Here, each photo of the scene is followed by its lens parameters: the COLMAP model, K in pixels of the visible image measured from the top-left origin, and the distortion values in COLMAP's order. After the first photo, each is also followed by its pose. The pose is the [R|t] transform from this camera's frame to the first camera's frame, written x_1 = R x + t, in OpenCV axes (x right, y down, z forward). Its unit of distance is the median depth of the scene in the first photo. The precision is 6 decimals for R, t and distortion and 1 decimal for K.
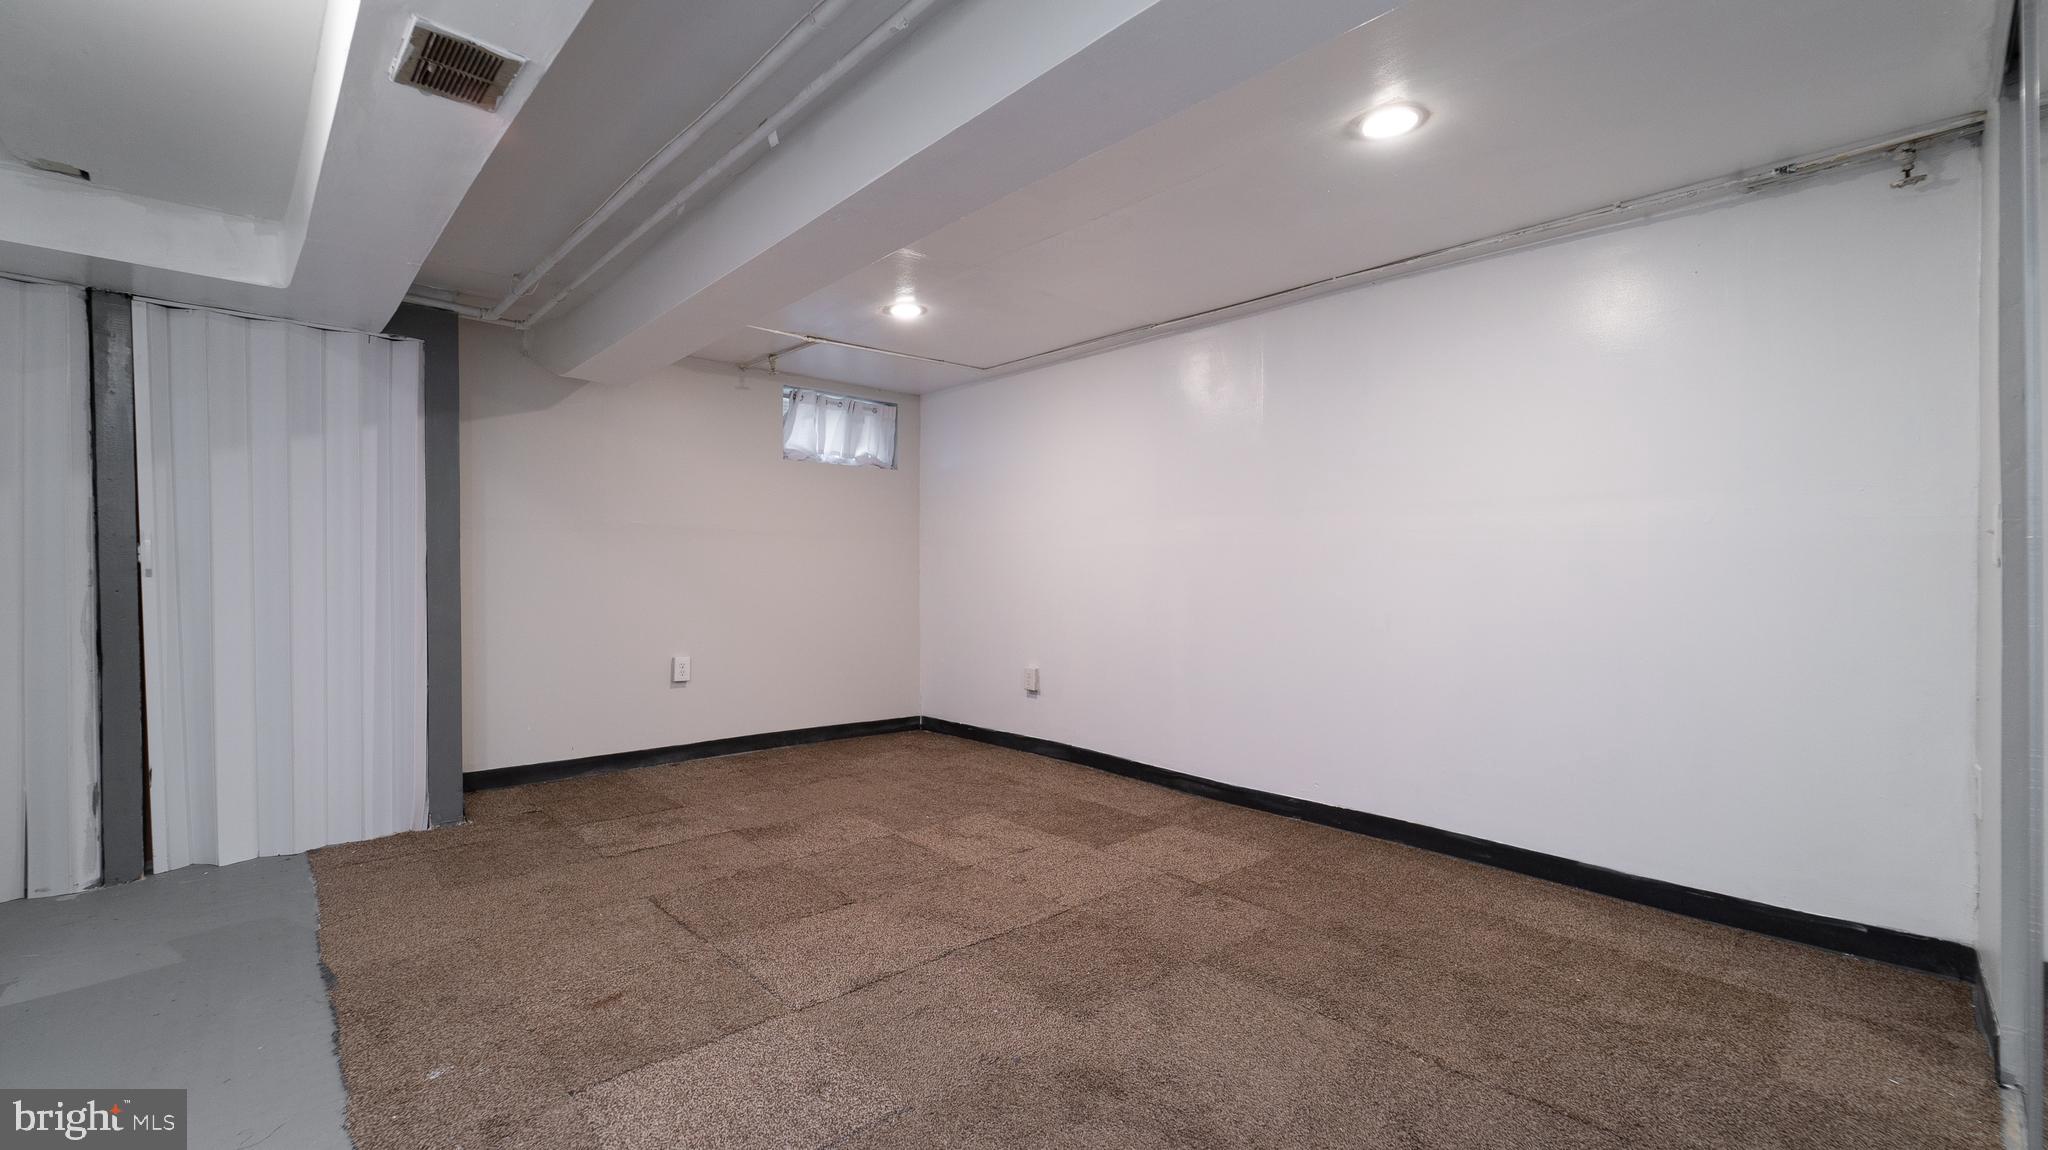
lens RADIAL K [[838.6, 0, 1017.8], [0, 838.6, 582.7], [0, 0, 1]] dist [0.000775, -0.000063]
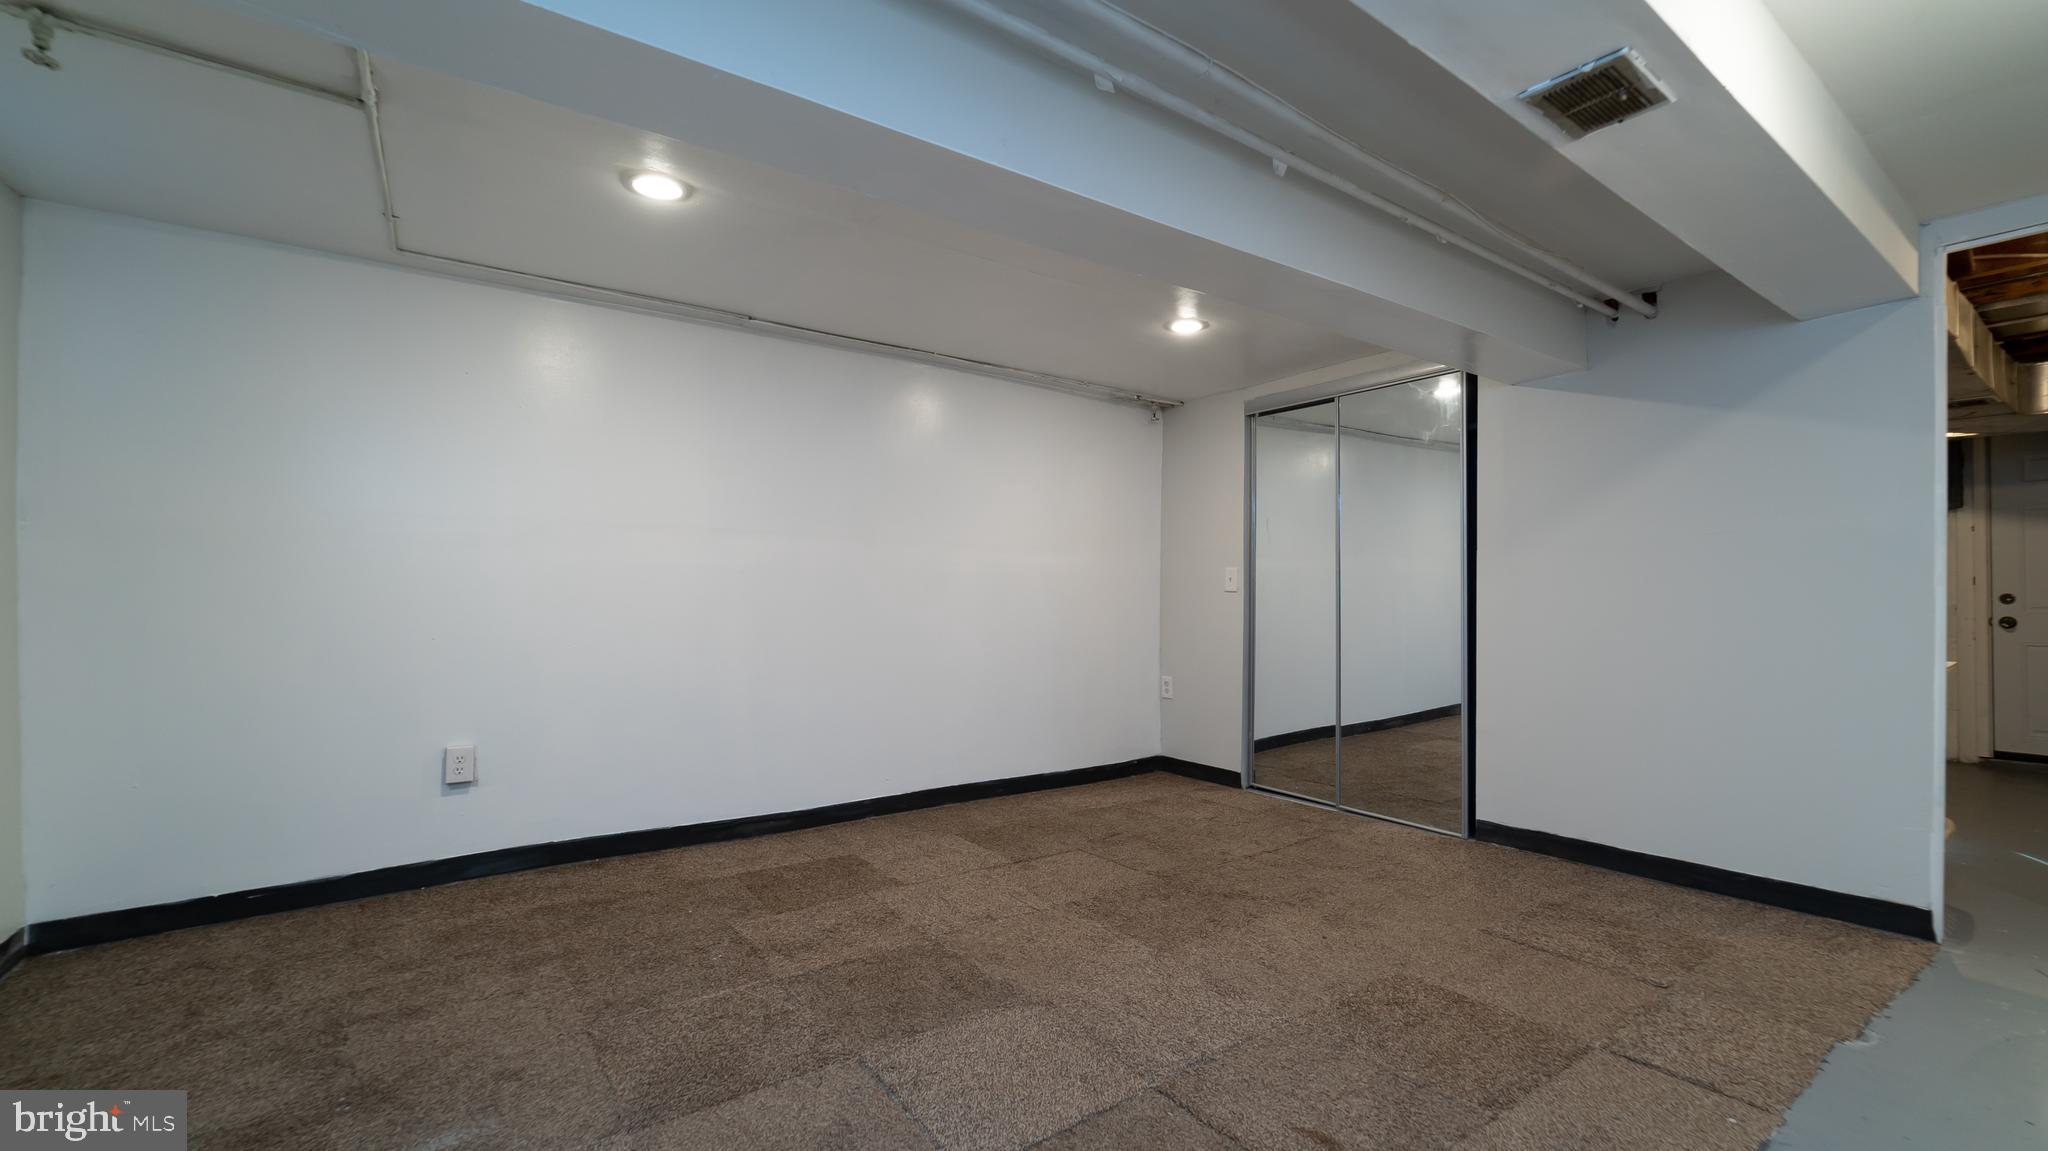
lens RADIAL K [[838.6, 0, 1017.8], [0, 838.6, 583.2], [0, 0, 1]] dist [0.000775, -0.000063]
pose [[0.137965, 0.009639, 0.990390, -0.820450], [0.017912, 0.999765, -0.012226, -0.010132], [-0.990275, 0.019427, 0.137760, 0.727453]]
